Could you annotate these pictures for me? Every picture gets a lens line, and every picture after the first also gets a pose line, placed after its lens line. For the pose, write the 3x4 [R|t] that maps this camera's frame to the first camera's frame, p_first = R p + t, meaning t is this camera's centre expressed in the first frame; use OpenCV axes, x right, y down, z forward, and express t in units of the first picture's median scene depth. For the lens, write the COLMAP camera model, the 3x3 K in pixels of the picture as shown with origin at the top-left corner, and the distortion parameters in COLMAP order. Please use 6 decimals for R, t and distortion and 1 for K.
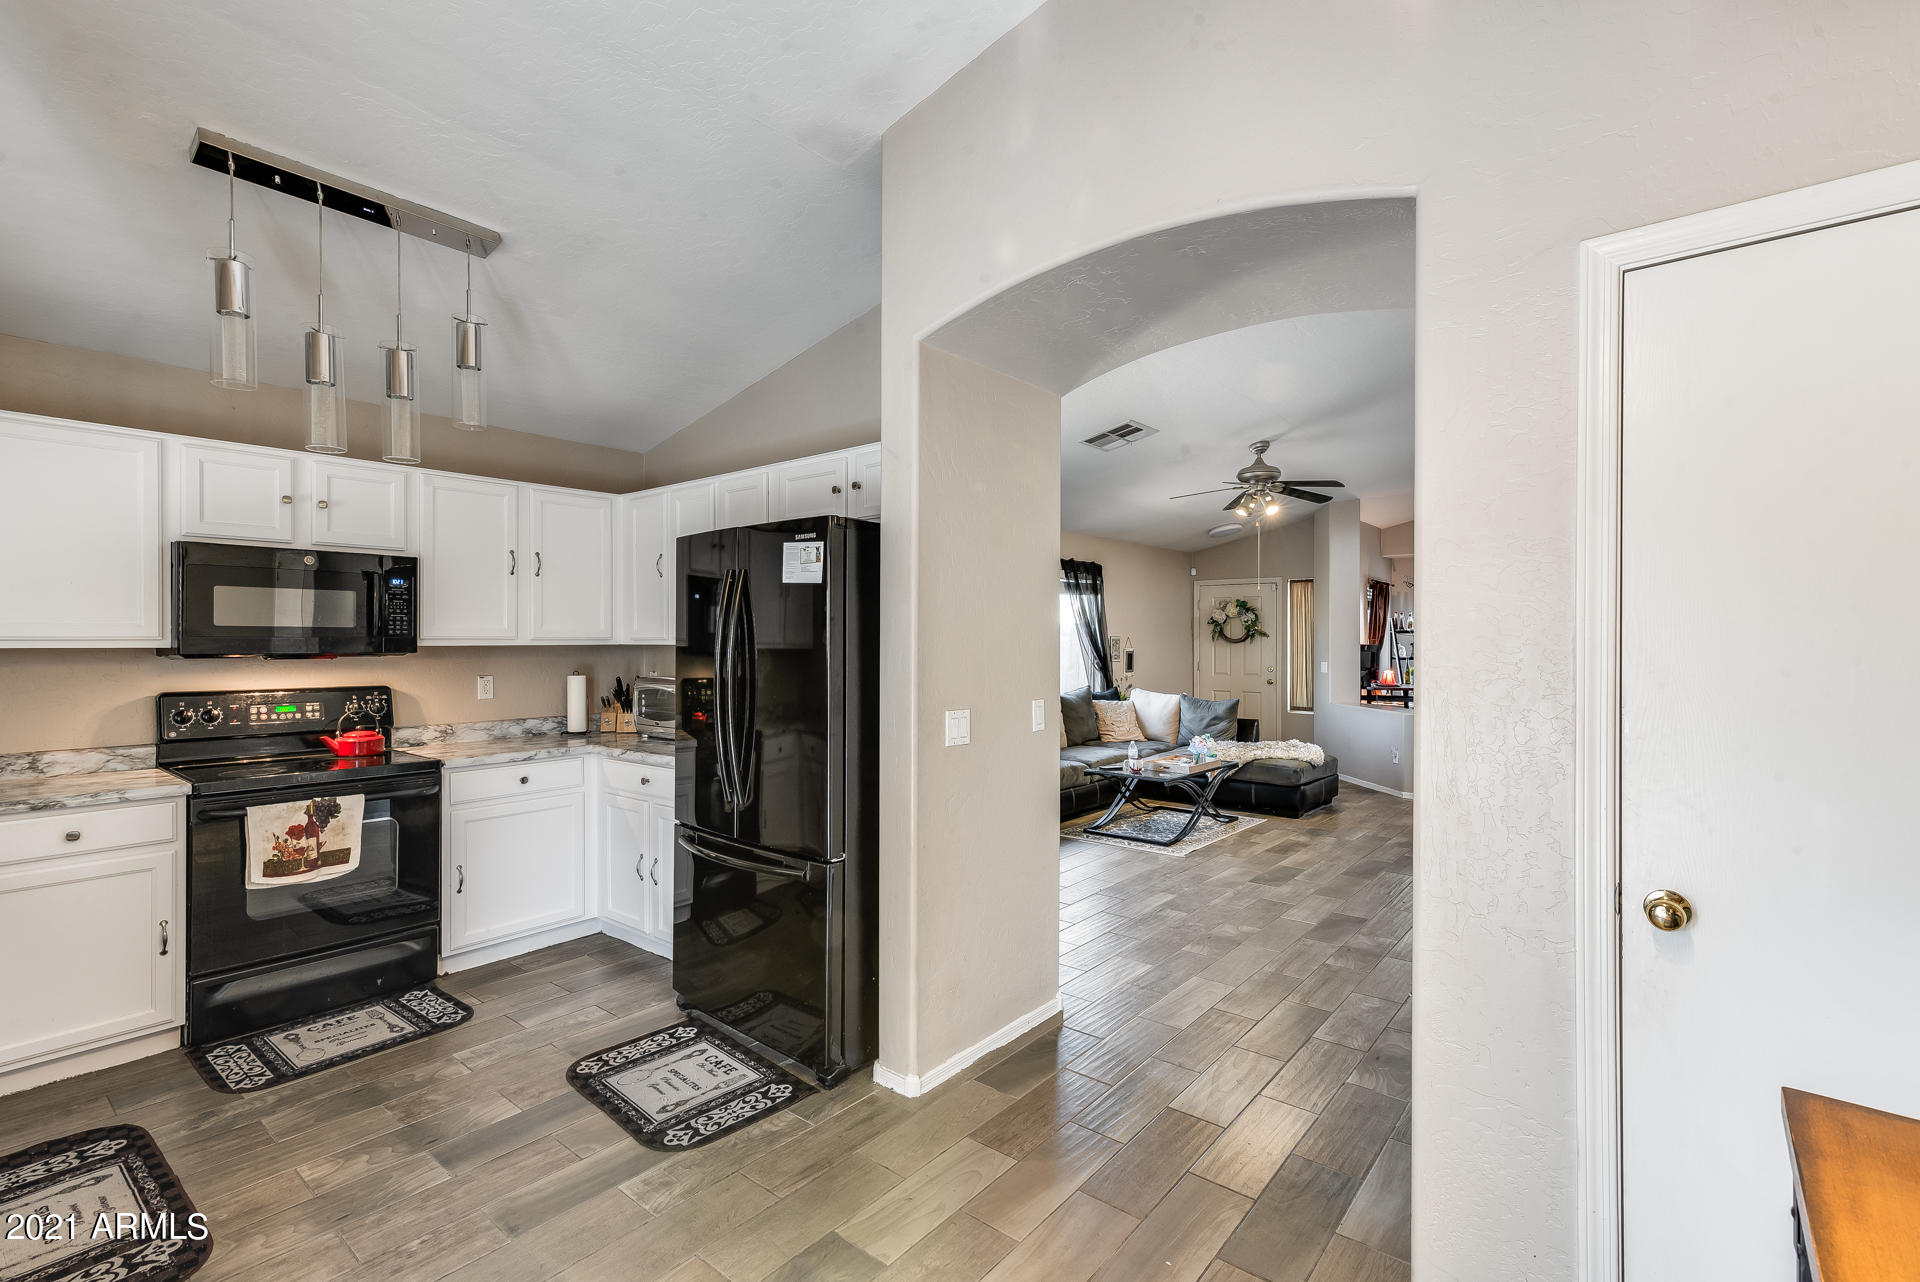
lens RADIAL K [[875.0, 0, 960.0], [0, 875.0, 641.0], [0, 0, 1]] dist [-0.000359, -0.000111]
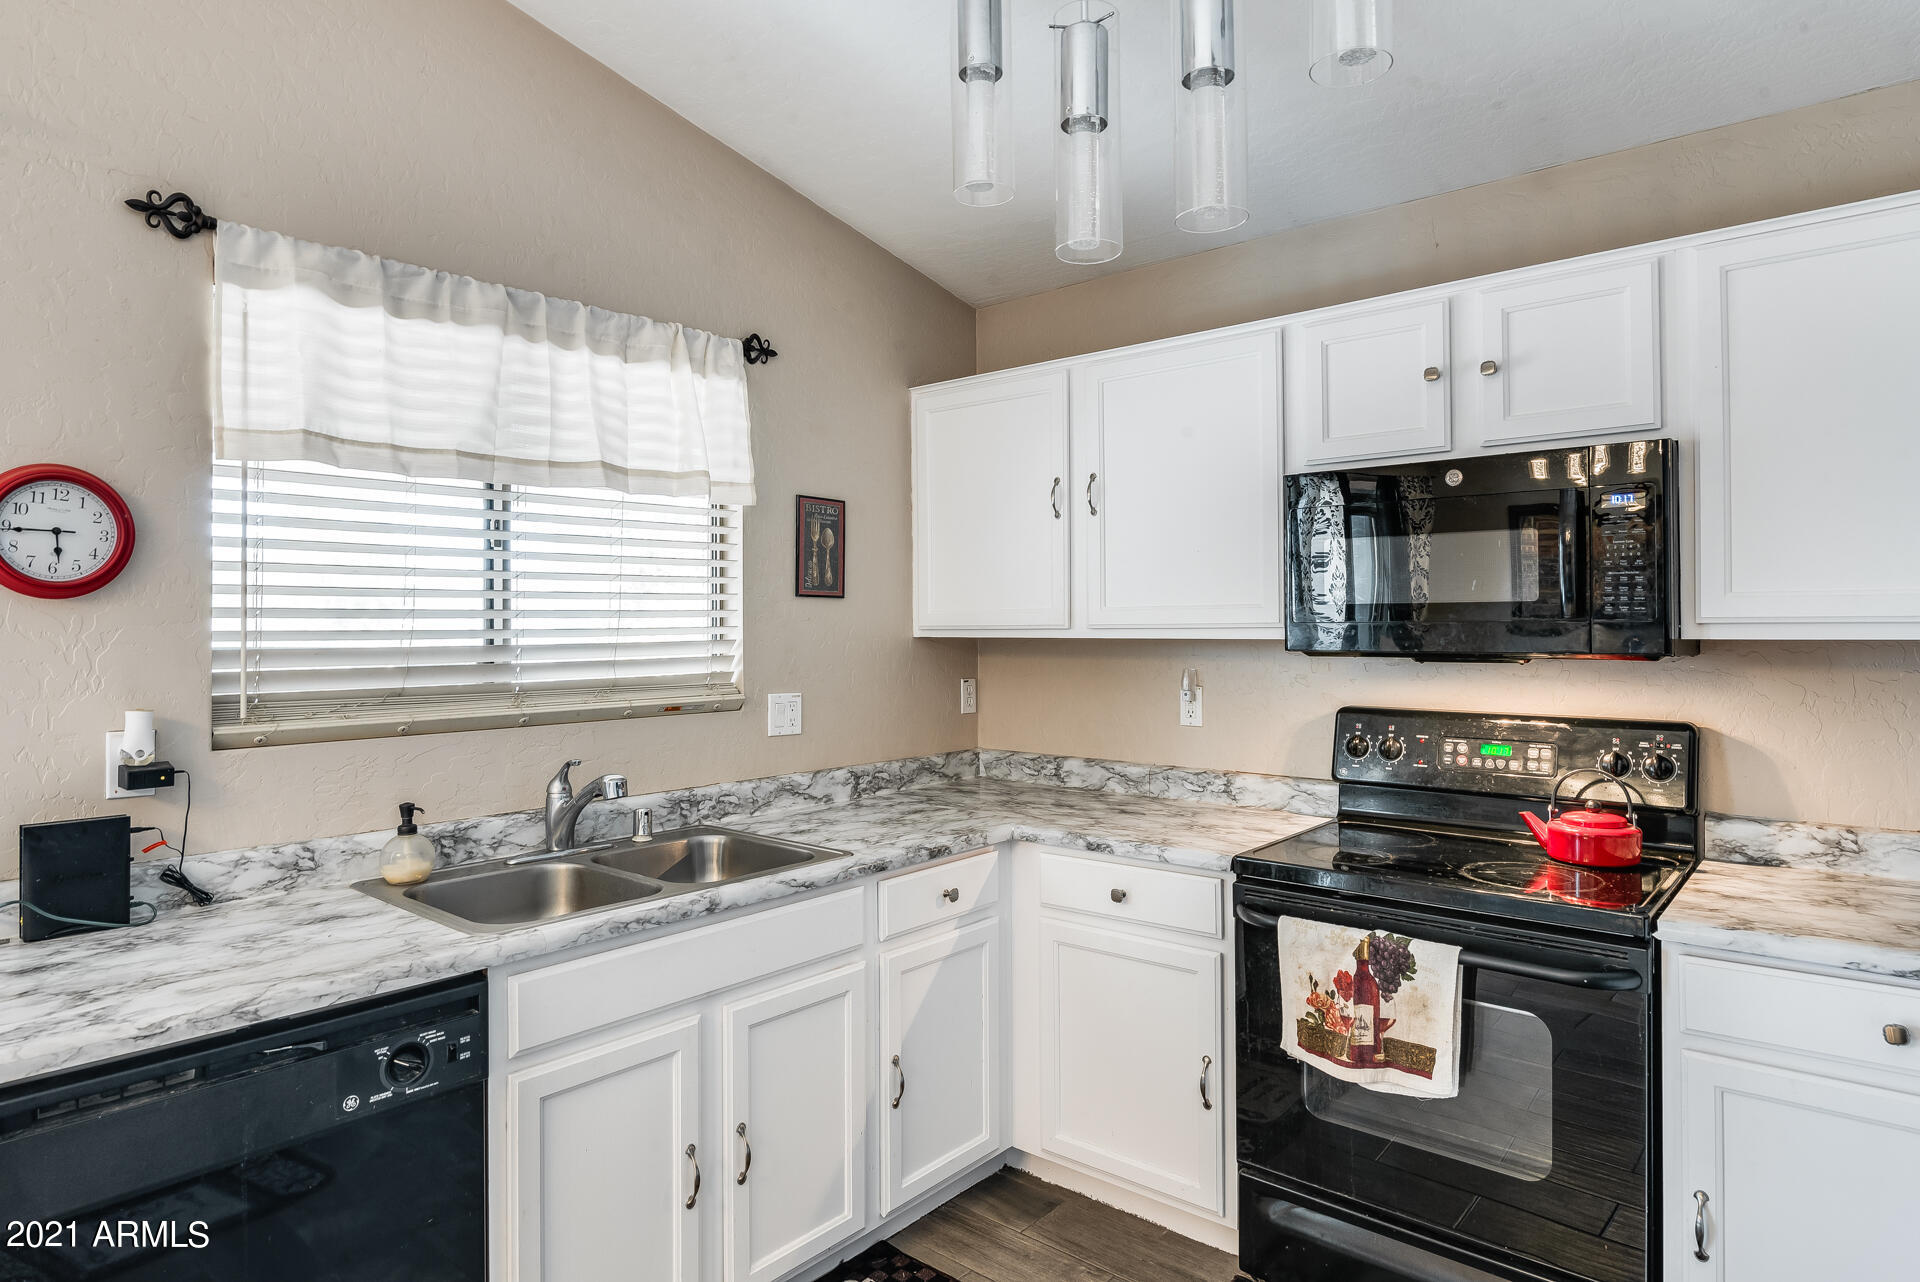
lens RADIAL K [[1090.1, 0, 958.3], [0, 1090.1, 613.5], [0, 0, 1]] dist [-0.032309, -0.000699]
pose [[-0.032900, -0.011265, -0.999395, -0.079766], [0.003244, 0.999930, -0.011378, -0.003049], [0.999453, -0.003617, -0.032861, 0.756021]]
